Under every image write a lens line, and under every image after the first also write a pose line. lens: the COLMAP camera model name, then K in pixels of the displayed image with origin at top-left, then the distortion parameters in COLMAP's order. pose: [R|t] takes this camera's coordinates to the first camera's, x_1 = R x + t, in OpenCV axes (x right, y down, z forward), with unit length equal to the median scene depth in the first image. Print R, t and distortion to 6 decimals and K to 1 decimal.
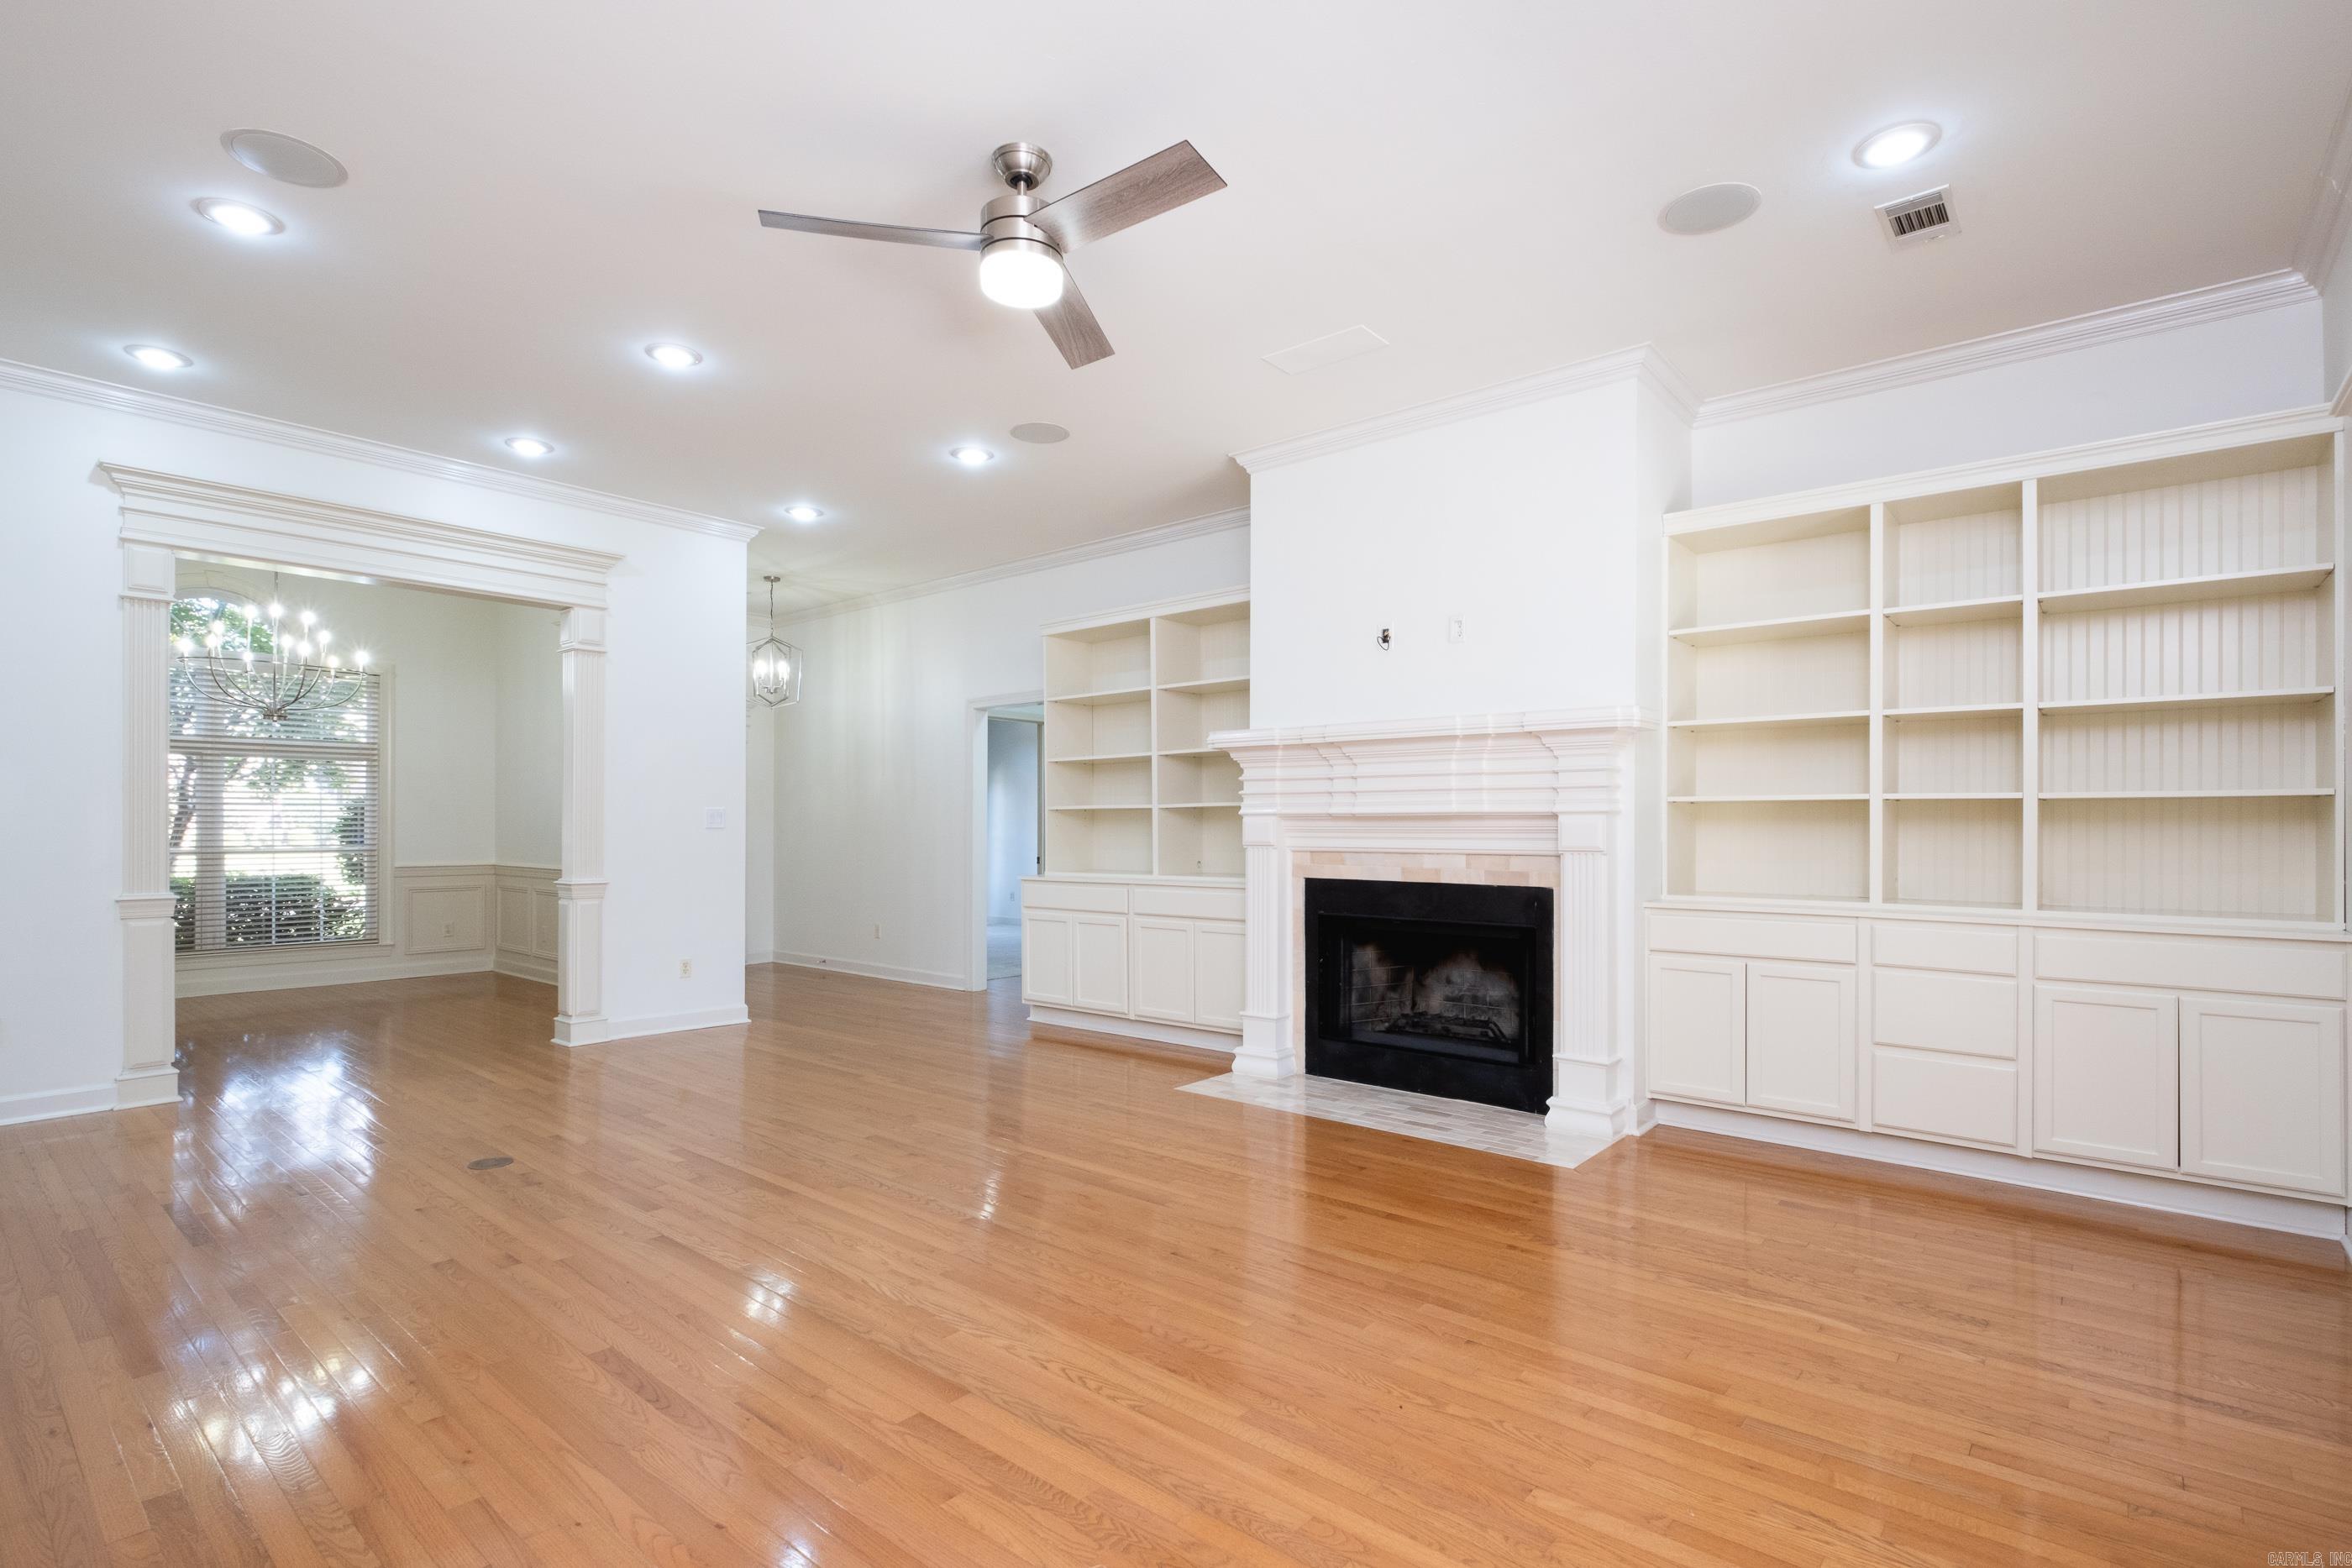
lens RADIAL K [[1093.8, 0, 1171.3], [0, 1093.8, 832.3], [0, 0, 1]] dist [-0.000794, -0.003375]
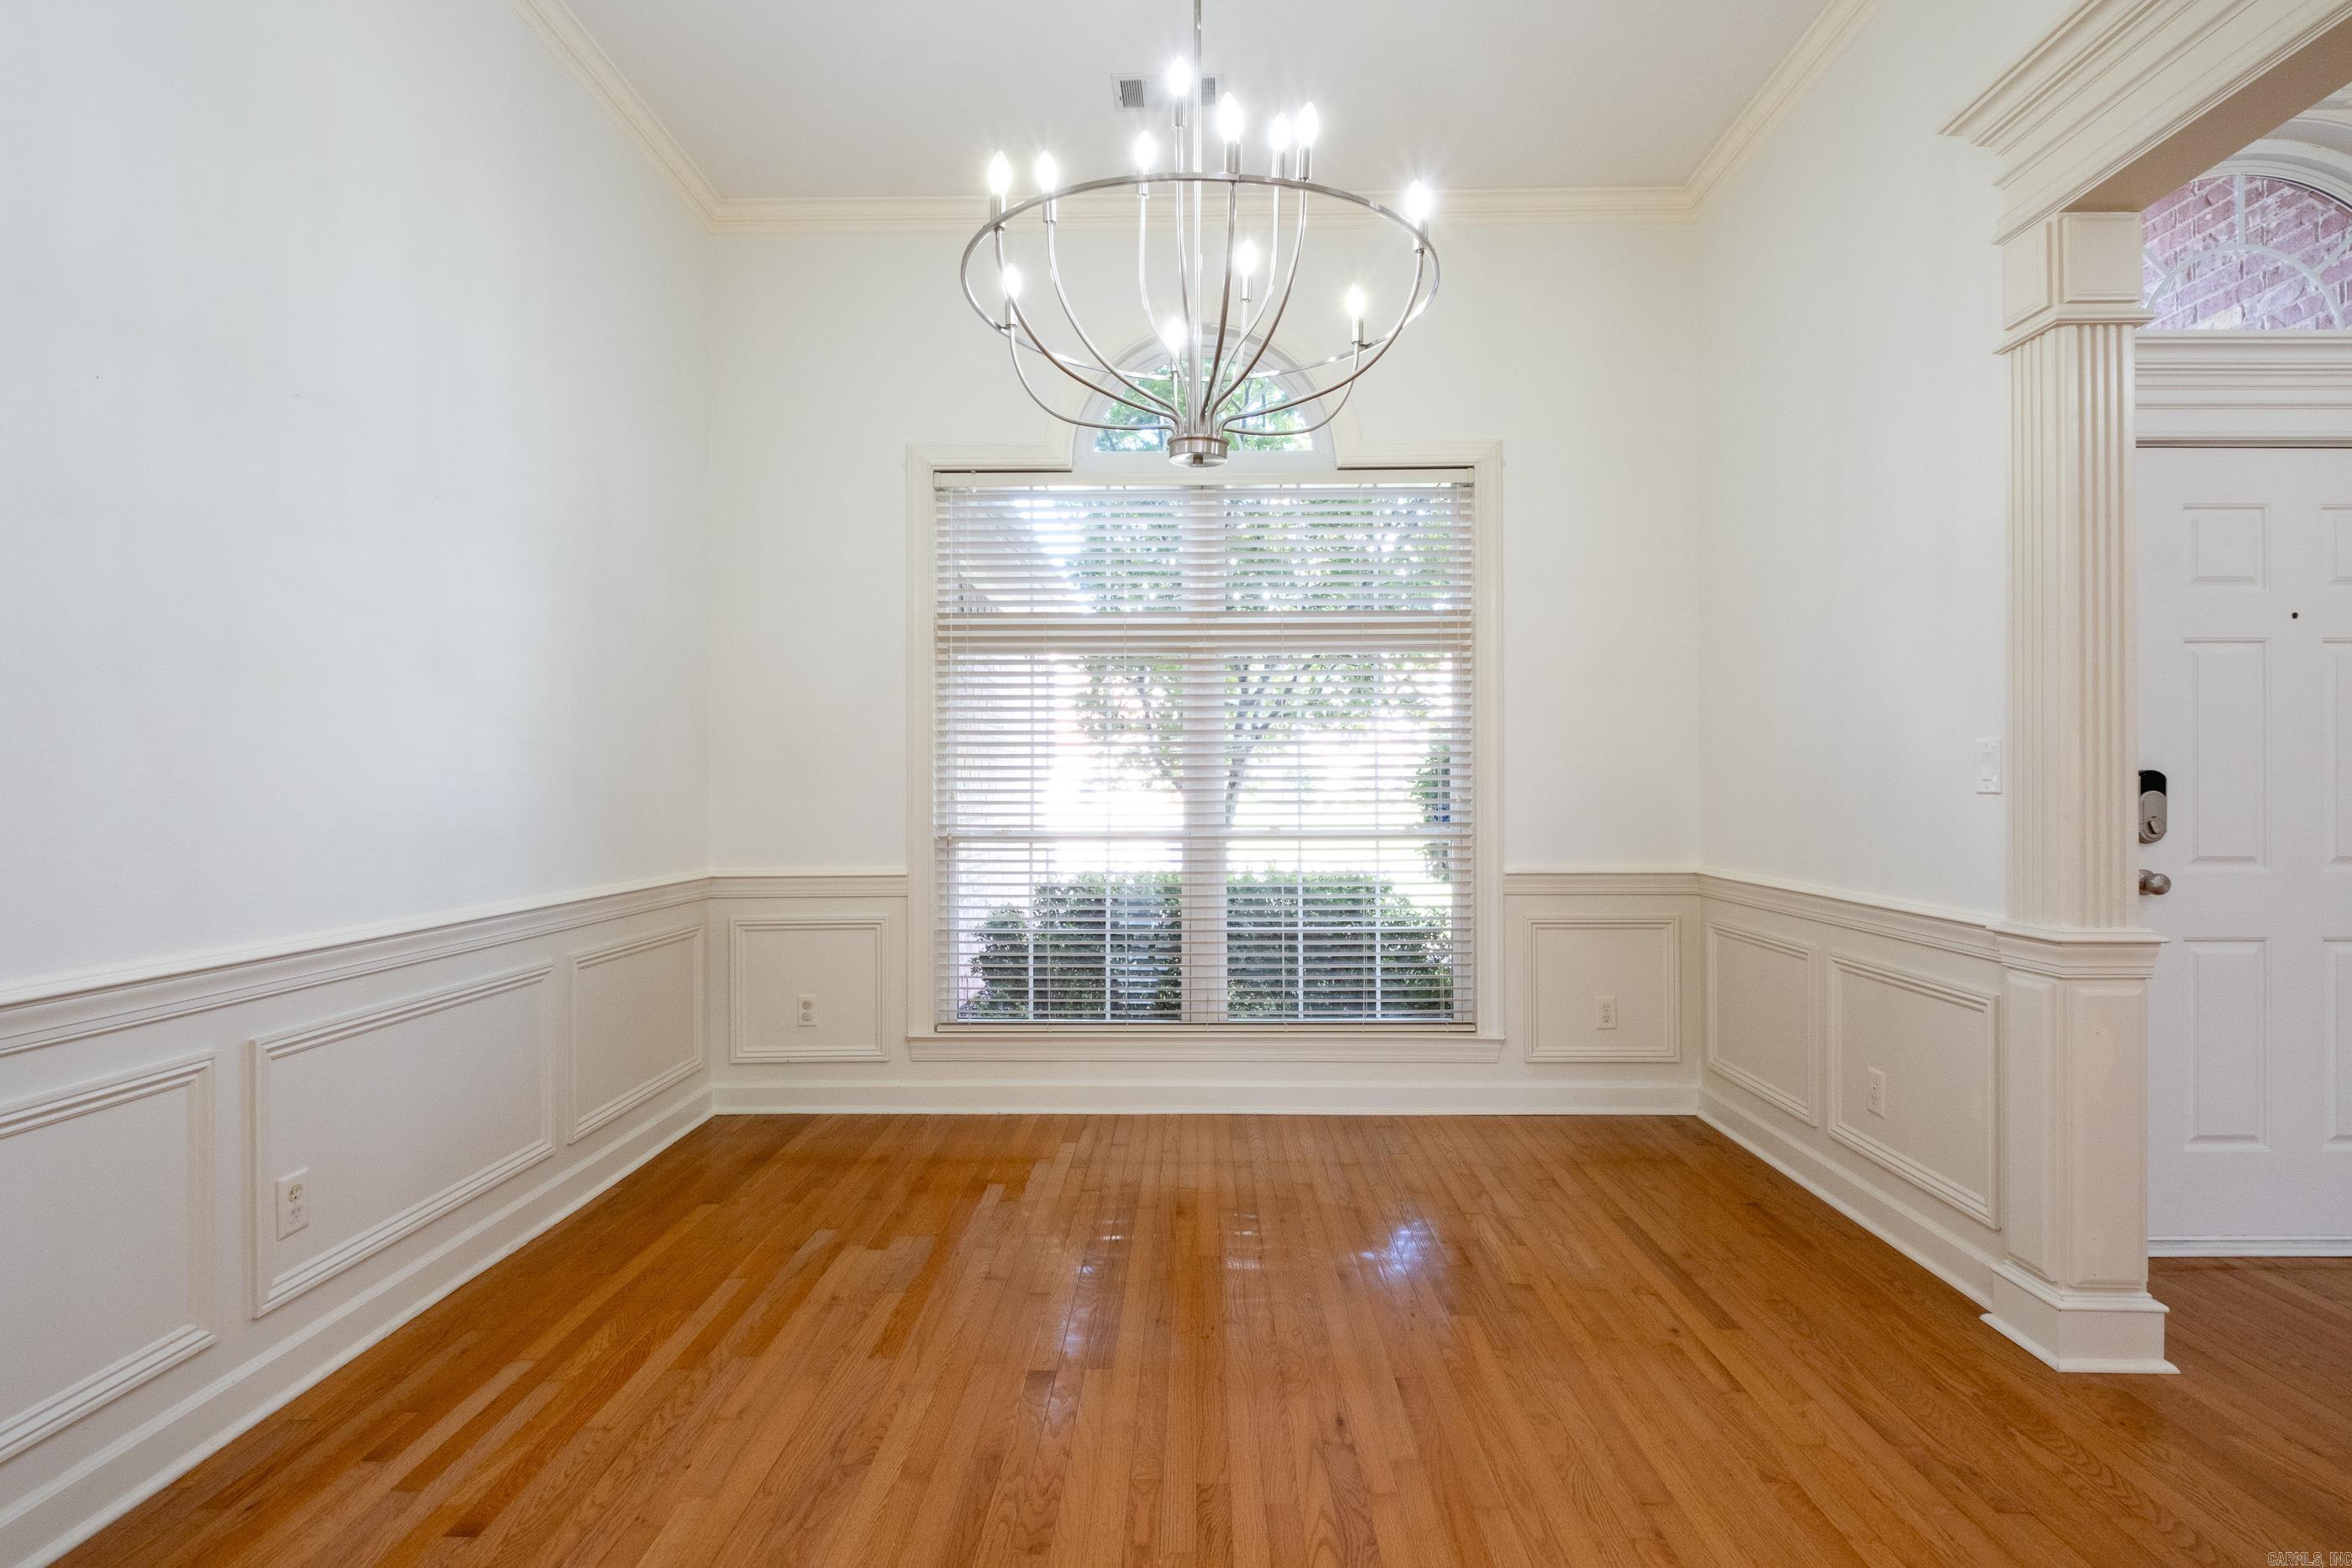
lens RADIAL K [[1093.8, 0, 1178.0], [0, 1093.8, 777.7], [0, 0, 1]] dist [-0.000794, -0.003375]
pose [[0.630669, -0.007501, -0.776016, -0.755448], [0.000045, 0.999954, -0.009628, -0.008611], [0.776052, 0.006037, 0.630640, 1.035205]]
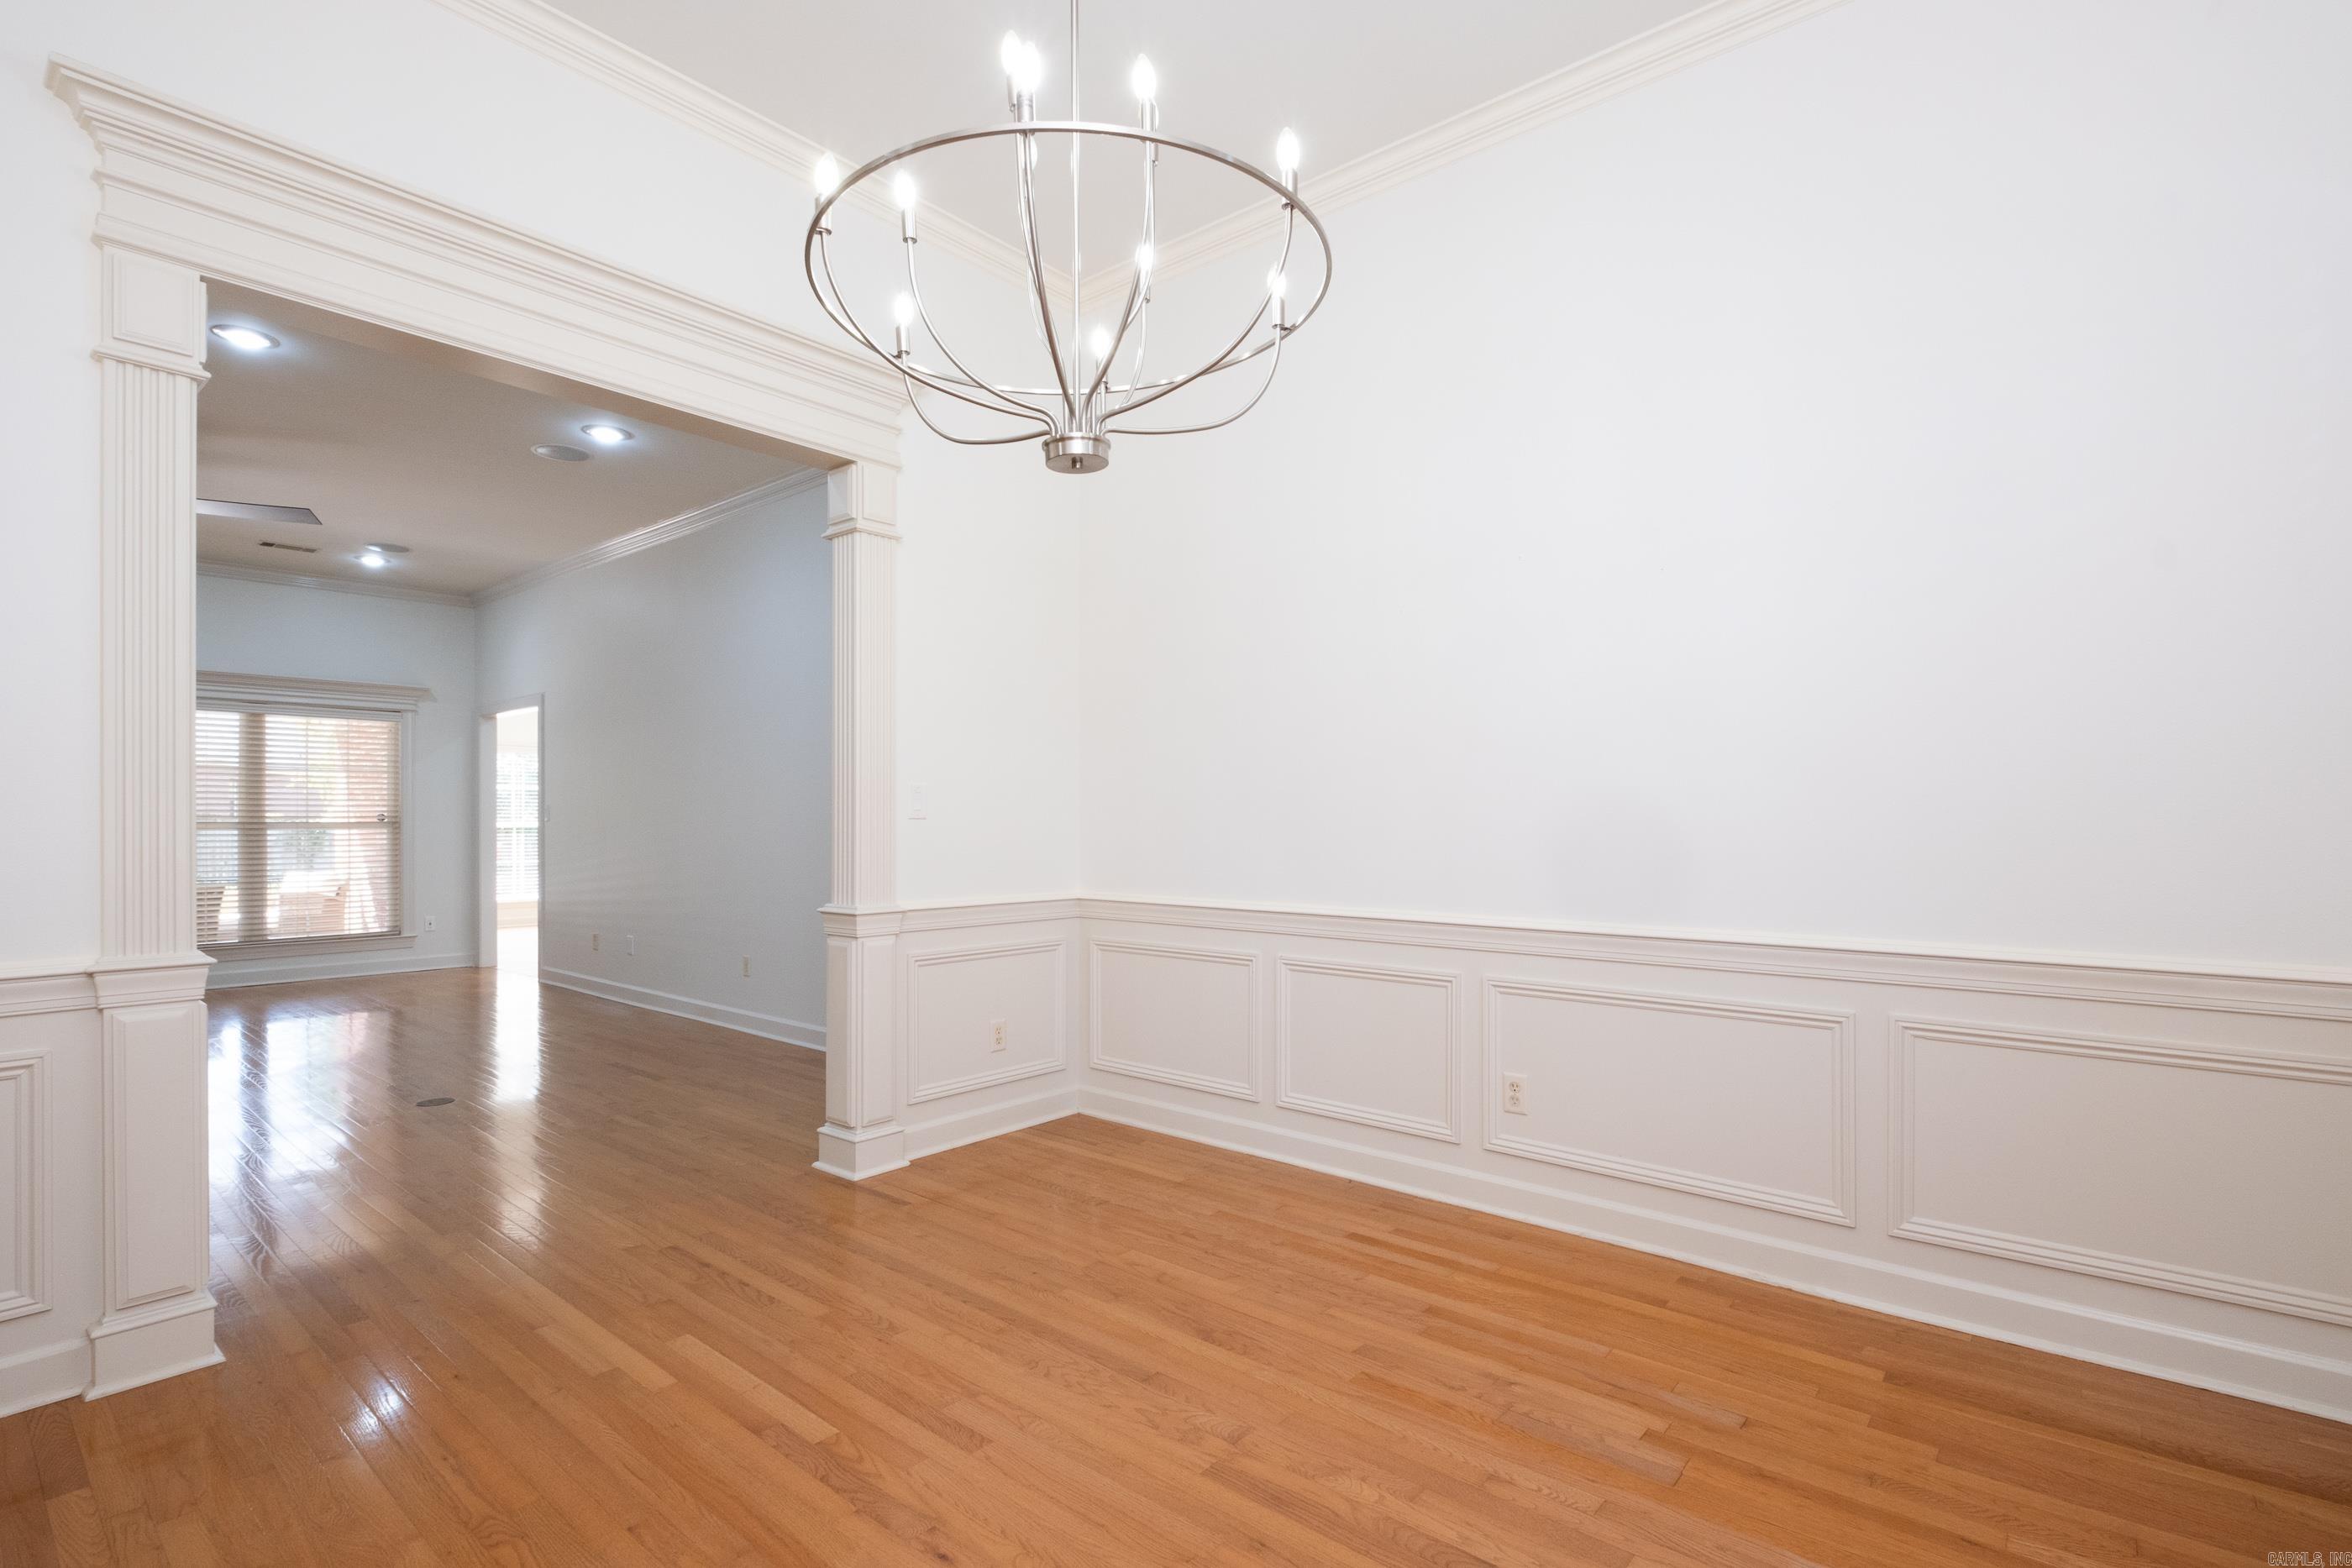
lens RADIAL K [[1093.8, 0, 1187.9], [0, 1093.8, 795.8], [0, 0, 1]] dist [-0.000794, -0.003375]
pose [[-0.999987, -0.003497, -0.003604, -1.123712], [-0.003419, 0.999763, -0.021490, -0.008440], [0.003679, -0.021477, -0.999763, 1.716793]]
